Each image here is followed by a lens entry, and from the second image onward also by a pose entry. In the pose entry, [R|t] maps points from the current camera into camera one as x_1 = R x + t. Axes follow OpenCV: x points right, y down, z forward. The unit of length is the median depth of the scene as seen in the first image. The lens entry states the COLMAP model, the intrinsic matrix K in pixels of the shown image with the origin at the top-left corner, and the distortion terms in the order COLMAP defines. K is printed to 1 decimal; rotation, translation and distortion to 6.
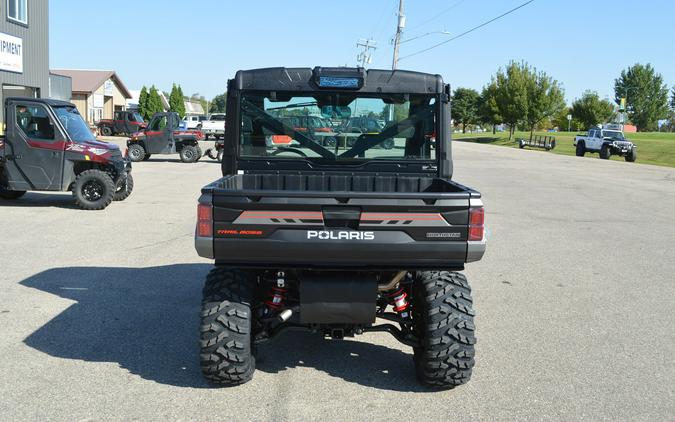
lens RADIAL K [[744.4, 0, 342.3], [0, 744.4, 231.6], [0, 0, 1]] dist [0.088711, 0.000000]
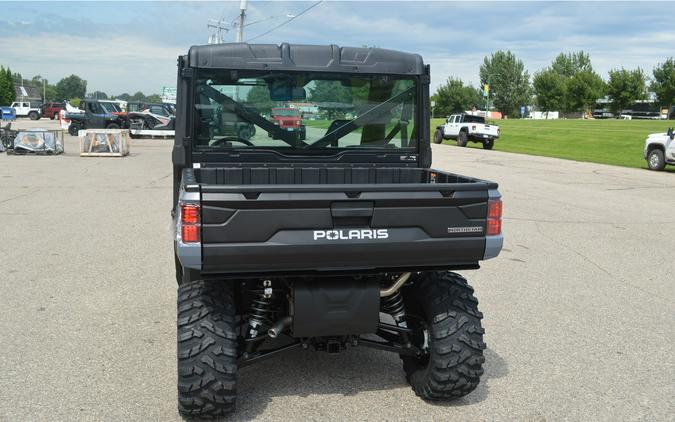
lens RADIAL K [[823.9, 0, 341.5], [0, 823.9, 206.8], [0, 0, 1]] dist [0.084227, 0.000000]
pose [[0.976330, -0.028439, 0.214408, -0.202068], [0.034497, 0.999103, -0.024567, -0.004124], [-0.213517, 0.031382, 0.976435, 0.051412]]
